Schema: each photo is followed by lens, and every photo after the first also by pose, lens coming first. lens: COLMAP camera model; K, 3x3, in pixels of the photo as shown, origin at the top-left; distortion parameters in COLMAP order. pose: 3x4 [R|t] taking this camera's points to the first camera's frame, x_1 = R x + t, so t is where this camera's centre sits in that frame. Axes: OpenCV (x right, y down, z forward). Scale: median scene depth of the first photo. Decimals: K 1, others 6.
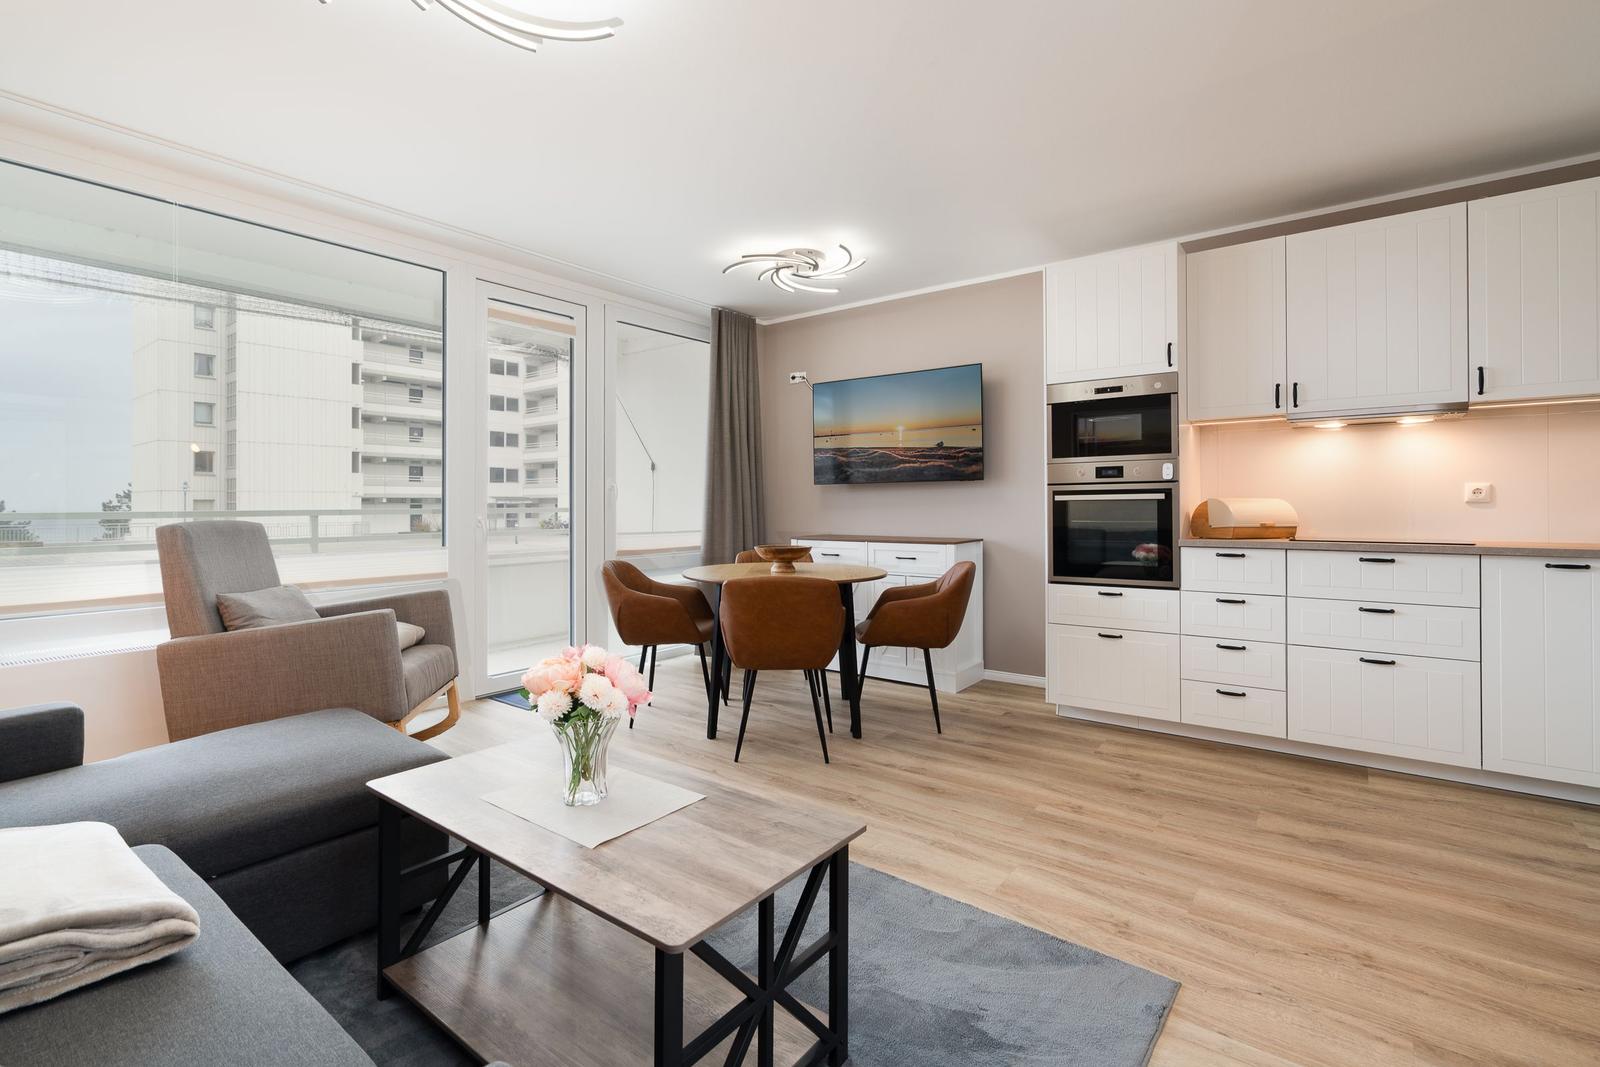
lens RADIAL K [[749.5, 0, 802.5], [0, 749.5, 501.1], [0, 0, 1]] dist [-0.006656, -0.000082]
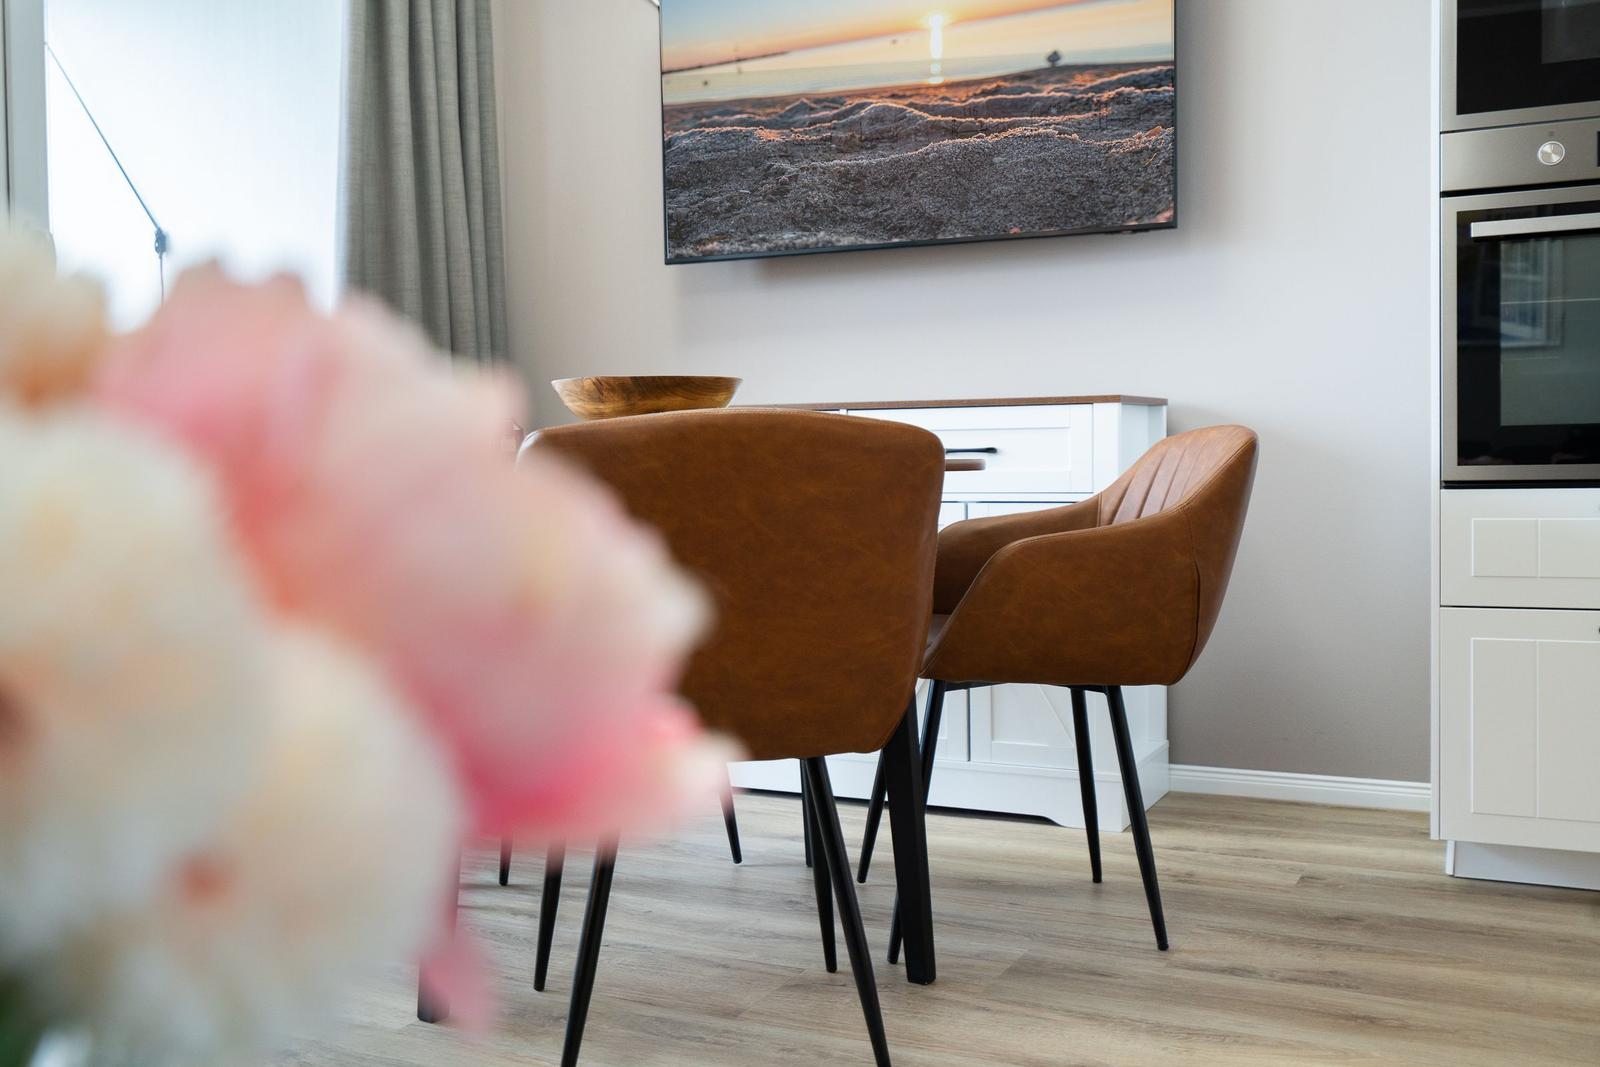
lens RADIAL K [[1609.5, 0, 800.0], [0, 1609.5, 533.5], [0, 0, 1]] dist [0.012029, 0.010202]
pose [[0.980262, -0.017901, 0.196892, -0.100626], [0.009081, 0.998918, 0.045612, 0.095864], [-0.197495, -0.042924, 0.979364, 0.351105]]
